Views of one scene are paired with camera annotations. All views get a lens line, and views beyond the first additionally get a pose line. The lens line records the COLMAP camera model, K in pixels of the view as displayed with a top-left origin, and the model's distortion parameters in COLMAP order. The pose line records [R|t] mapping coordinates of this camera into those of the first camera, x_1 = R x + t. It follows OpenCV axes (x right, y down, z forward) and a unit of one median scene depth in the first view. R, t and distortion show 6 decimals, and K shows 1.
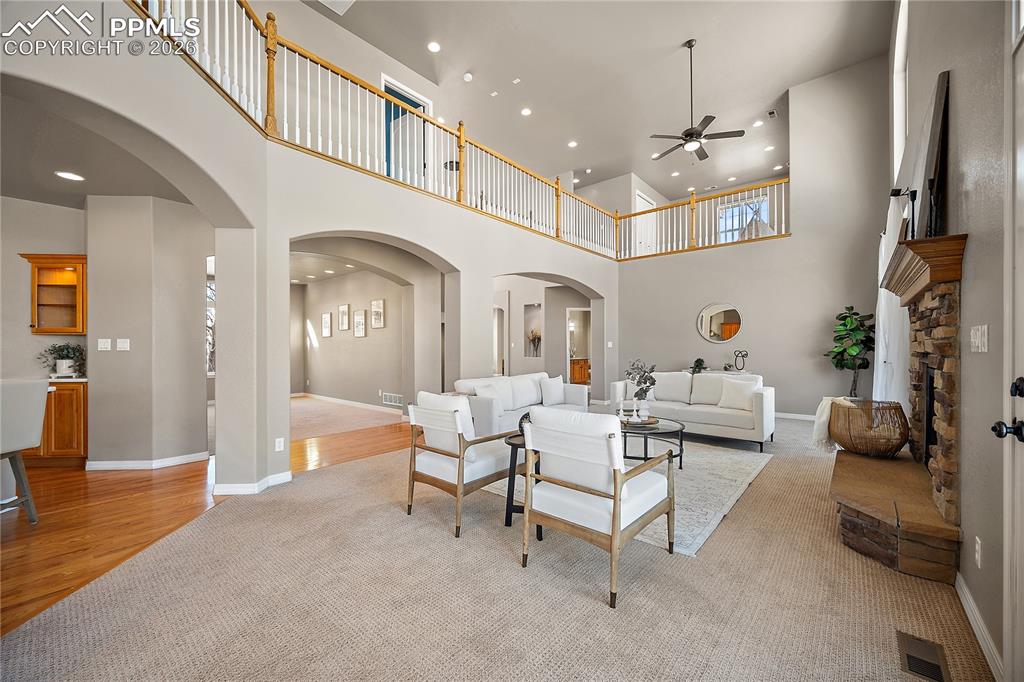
lens RADIAL K [[405.1, 0, 515.8], [0, 405.1, 344.8], [0, 0, 1]] dist [-0.002382, -0.000435]
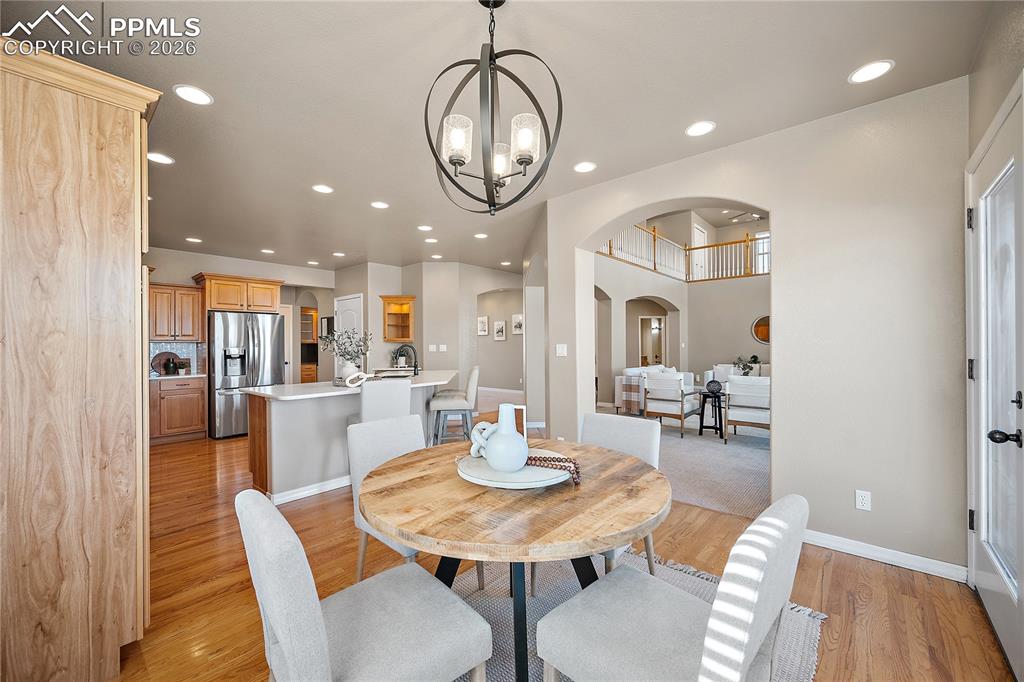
lens RADIAL K [[405.1, 0, 508.3], [0, 405.1, 344.5], [0, 0, 1]] dist [-0.002382, -0.000435]
pose [[0.999629, -0.005031, -0.026765, -0.620872], [0.005081, 0.999985, 0.001794, -0.016587], [0.026756, -0.001930, 0.999640, -0.717334]]
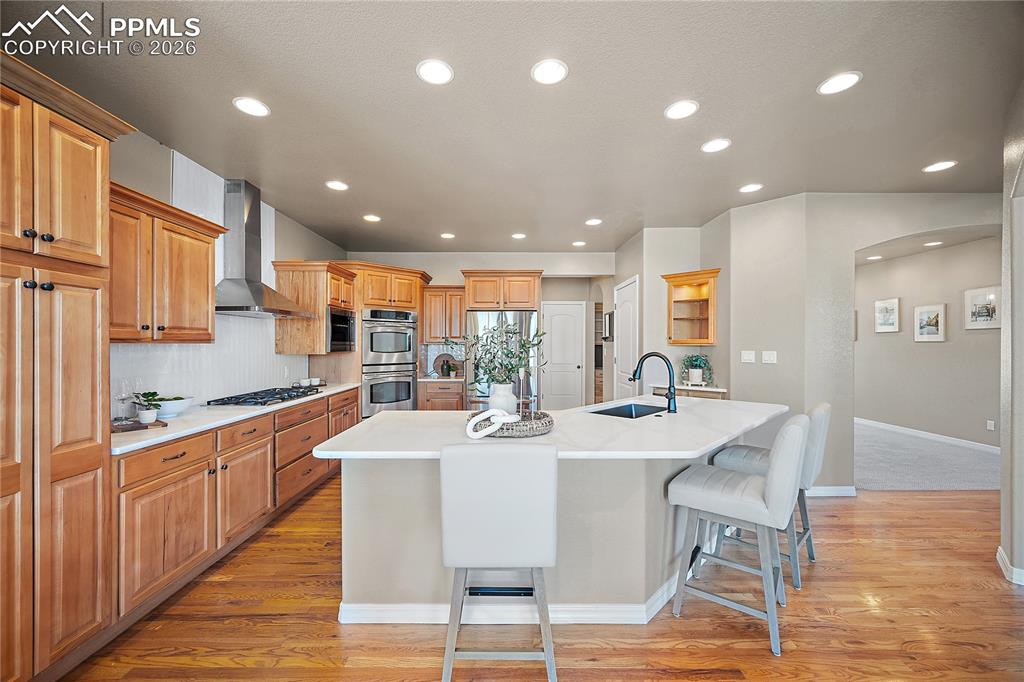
lens RADIAL K [[405.1, 0, 503.2], [0, 405.1, 345.5], [0, 0, 1]] dist [-0.002382, -0.000435]
pose [[0.640158, 0.003409, -0.768236, -0.619425], [-0.001129, 0.999993, 0.003497, -0.028887], [0.768242, -0.001372, 0.640158, -0.088065]]
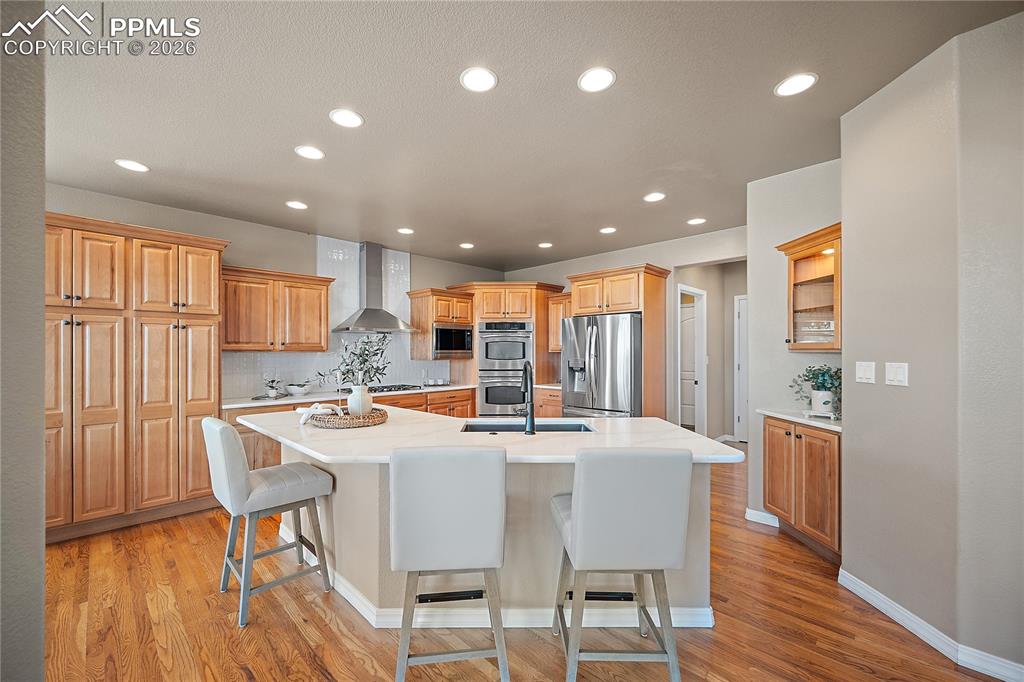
lens RADIAL K [[405.1, 0, 494.0], [0, 405.1, 352.7], [0, 0, 1]] dist [-0.002382, -0.000435]
pose [[-0.088740, 0.001497, -0.996054, -0.411058], [0.003495, 0.999993, 0.001192, -0.027758], [0.996049, -0.003375, -0.088745, 0.526219]]
